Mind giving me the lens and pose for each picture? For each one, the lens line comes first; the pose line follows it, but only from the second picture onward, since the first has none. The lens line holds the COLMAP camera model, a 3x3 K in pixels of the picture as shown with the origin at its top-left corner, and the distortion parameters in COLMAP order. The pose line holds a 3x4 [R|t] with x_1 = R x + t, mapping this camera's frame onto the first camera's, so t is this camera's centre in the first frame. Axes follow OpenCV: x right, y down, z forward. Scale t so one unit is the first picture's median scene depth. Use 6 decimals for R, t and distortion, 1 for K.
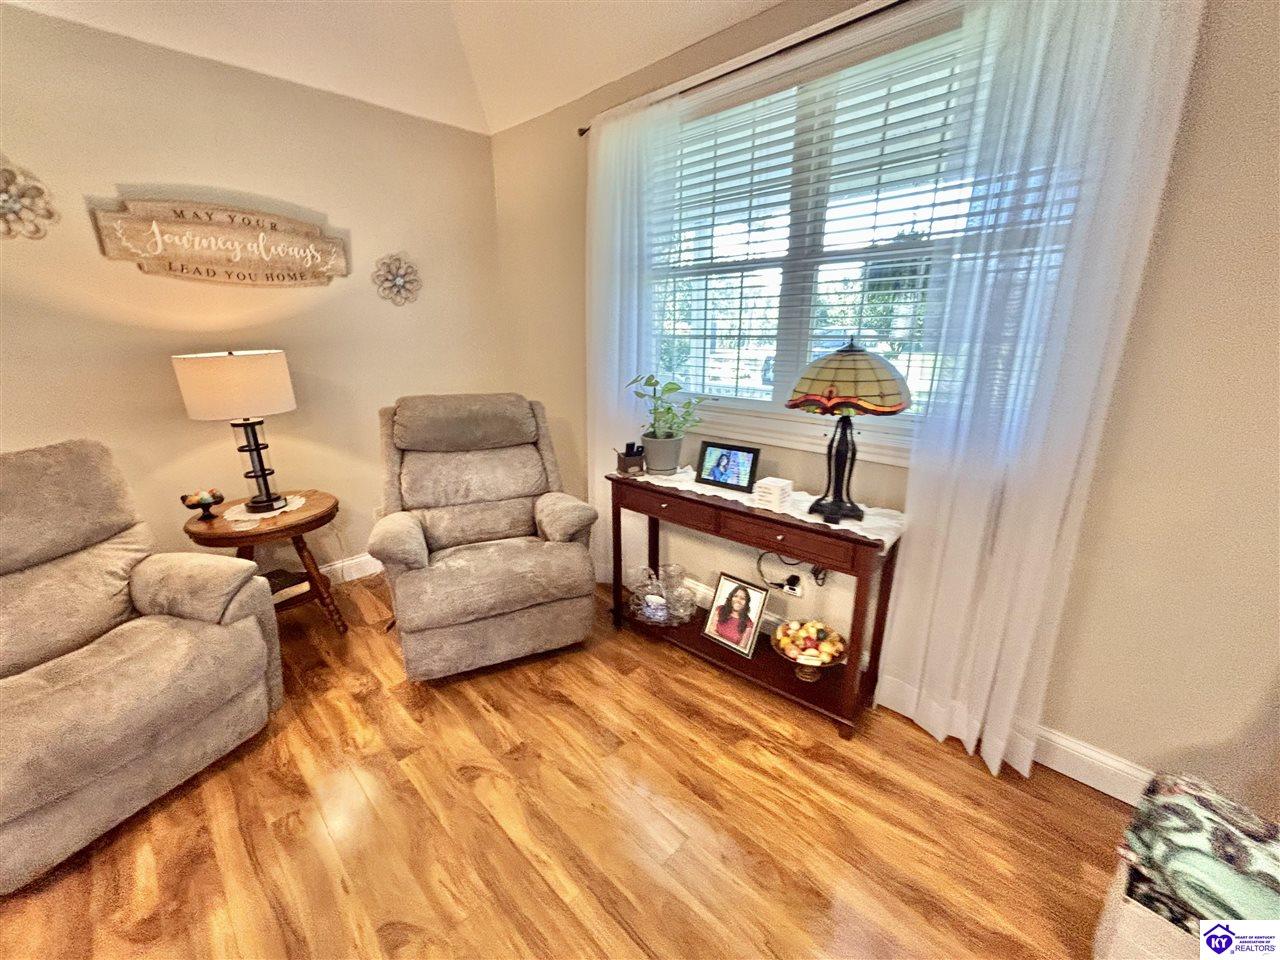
lens RADIAL K [[511.8, 0, 641.6], [0, 511.8, 480.8], [0, 0, 1]] dist [0.001430, -0.000182]
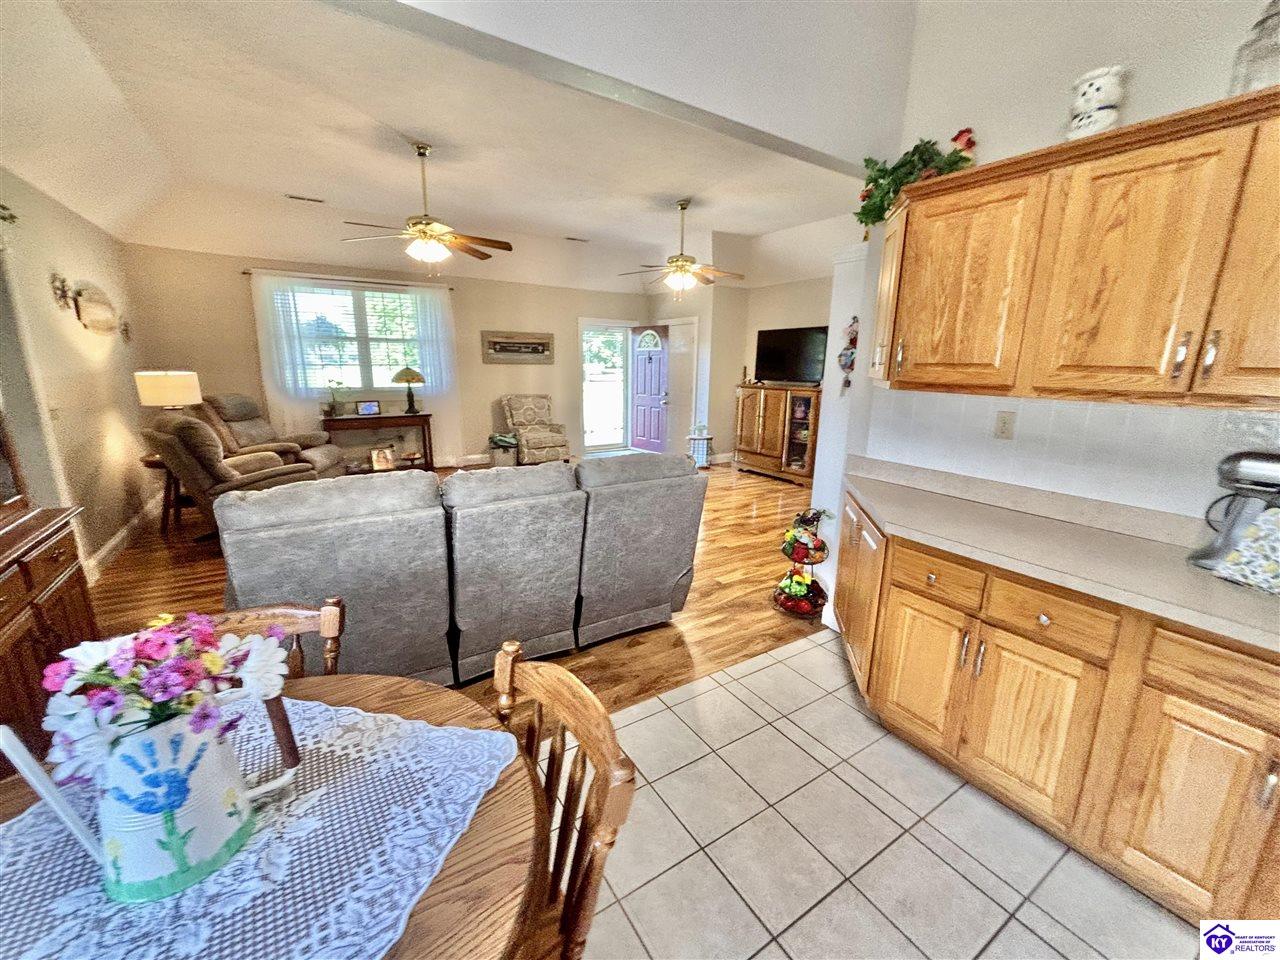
lens RADIAL K [[511.8, 0, 641.6], [0, 511.8, 480.8], [0, 0, 1]] dist [0.001430, -0.000182]
pose [[0.218273, -0.216394, 0.951594, -2.317284], [0.263674, 0.951916, 0.155987, 0.314918], [-0.939592, 0.216863, 0.264835, -1.133656]]
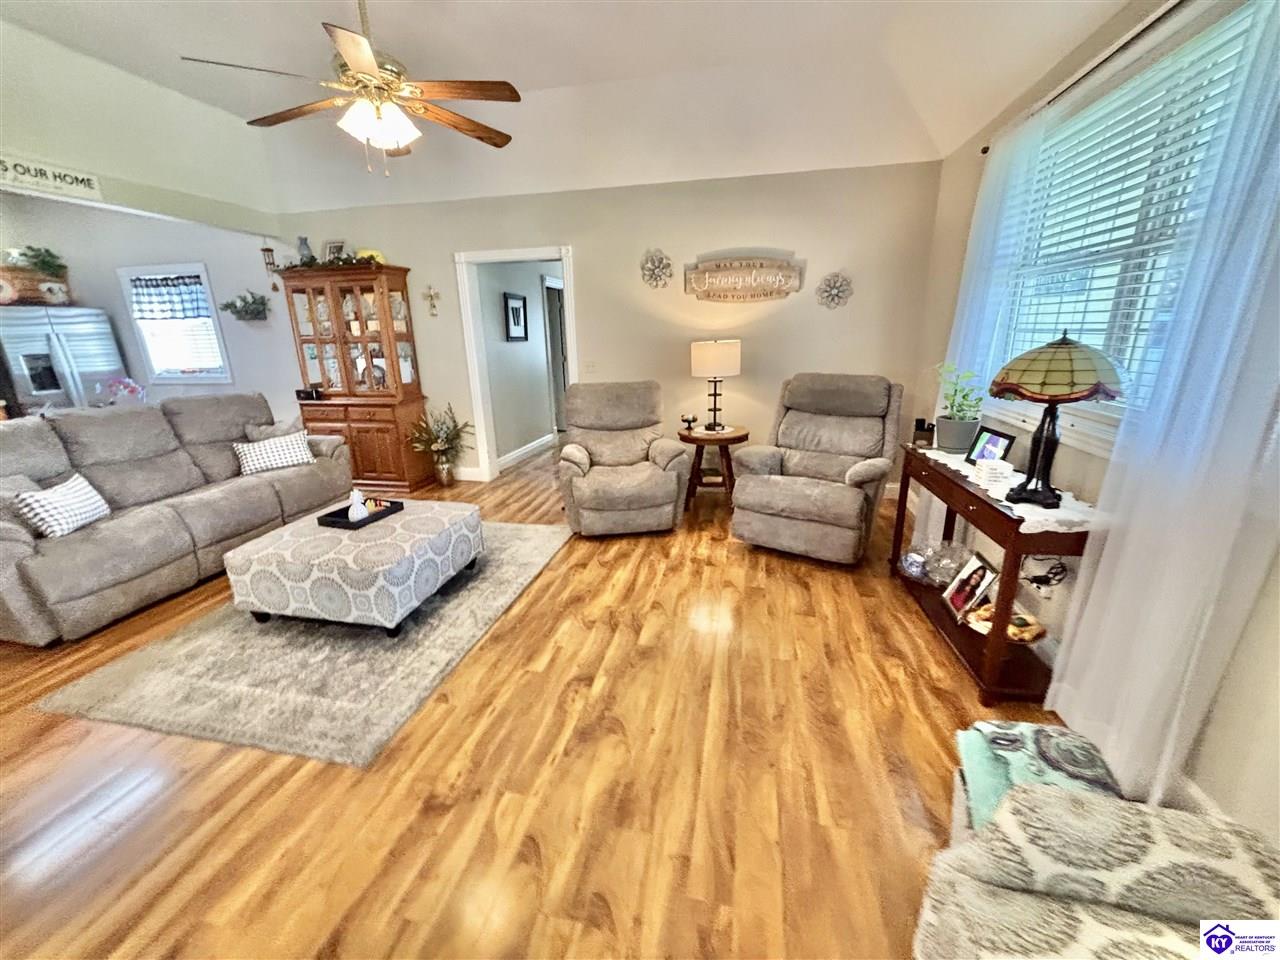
lens RADIAL K [[509.2, 0, 644.7], [0, 509.2, 490.8], [0, 0, 1]] dist [-0.001990, -0.000138]
pose [[0.544872, 0.244625, -0.802043, 0.638445], [-0.222229, 0.964424, 0.143180, 0.061366], [0.808535, 0.100223, 0.579850, -0.207084]]
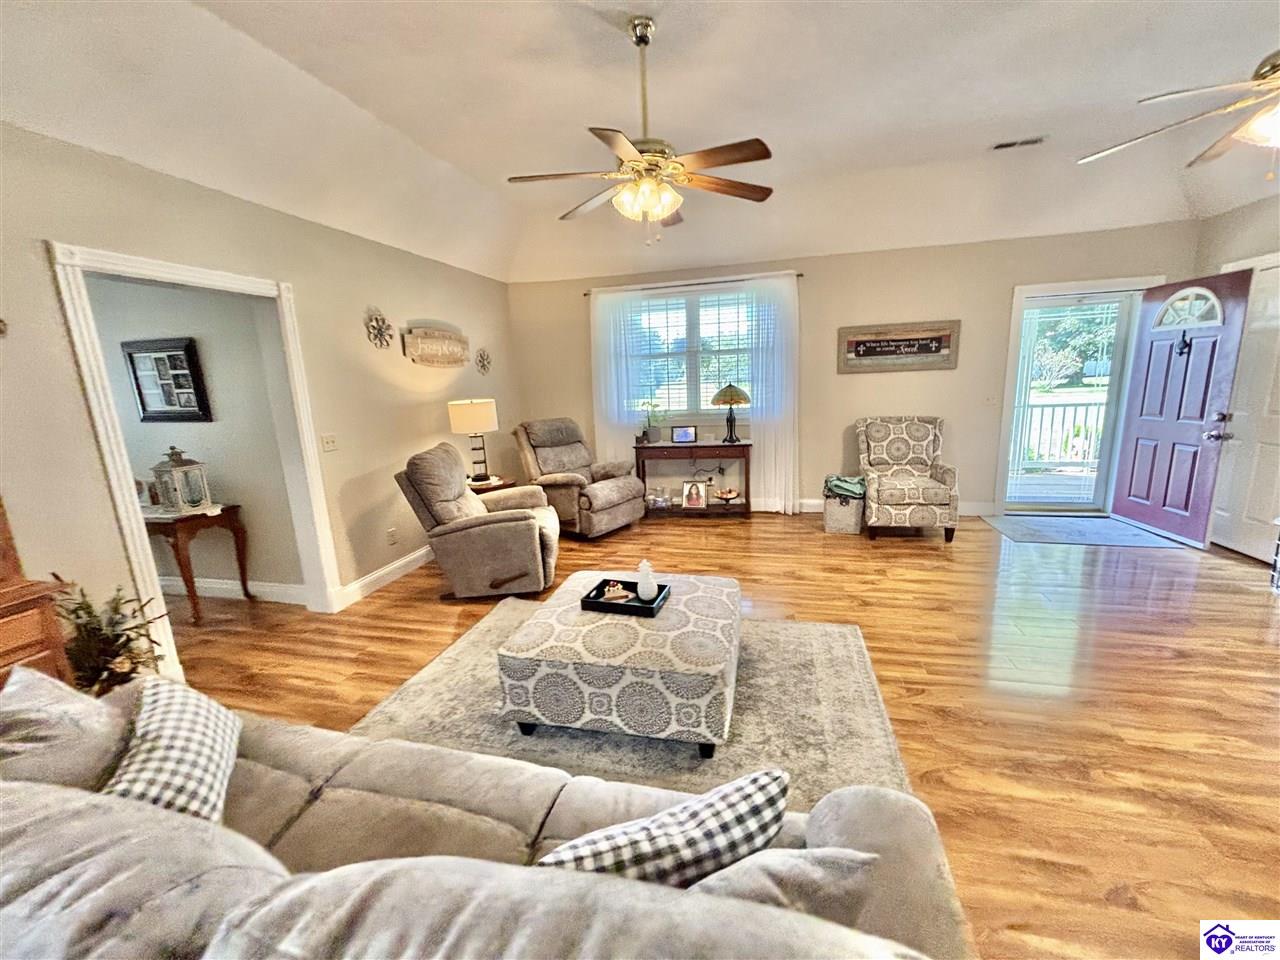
lens RADIAL K [[511.8, 0, 641.6], [0, 511.8, 480.8], [0, 0, 1]] dist [0.001430, -0.000182]
pose [[0.861407, -0.132445, 0.490343, -1.229986], [0.182521, 0.981634, -0.055497, 0.287408], [-0.473987, 0.137303, 0.869761, -1.008506]]
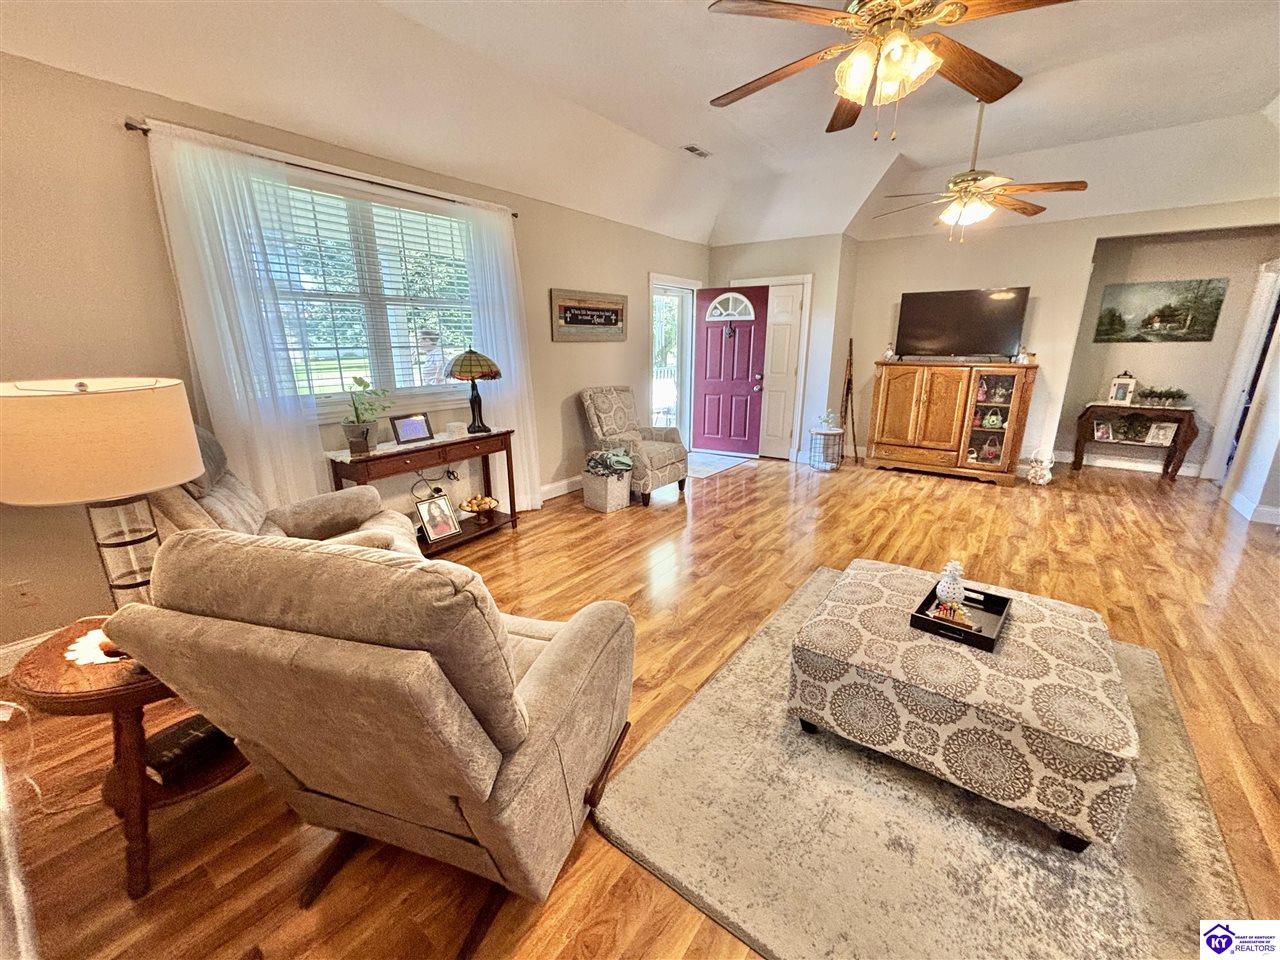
lens RADIAL K [[510.1, 0, 639.9], [0, 510.1, 484.8], [0, 0, 1]] dist [0.000133, -0.000292]
pose [[-0.132362, -0.264111, 0.955367, -1.435201], [0.287234, 0.912270, 0.291992, -0.124866], [-0.948671, 0.313063, -0.044888, 0.449108]]
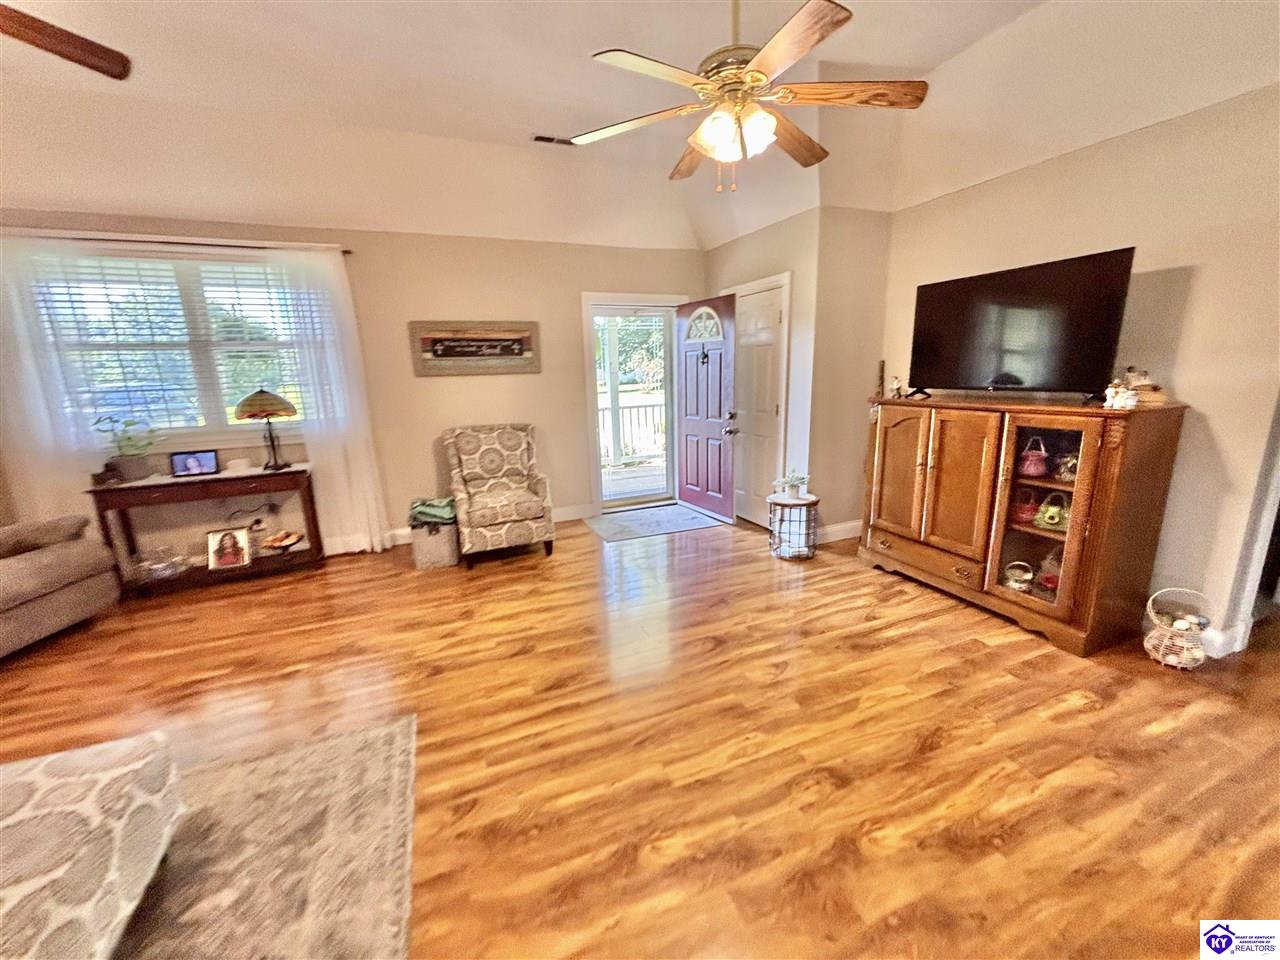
lens RADIAL K [[510.1, 0, 639.9], [0, 510.1, 484.8], [0, 0, 1]] dist [0.000133, -0.000292]
pose [[0.390058, -0.214740, 0.895400, -0.762294], [0.289961, 0.951598, 0.101903, 0.285830], [-0.873944, 0.219883, 0.433445, -0.978604]]
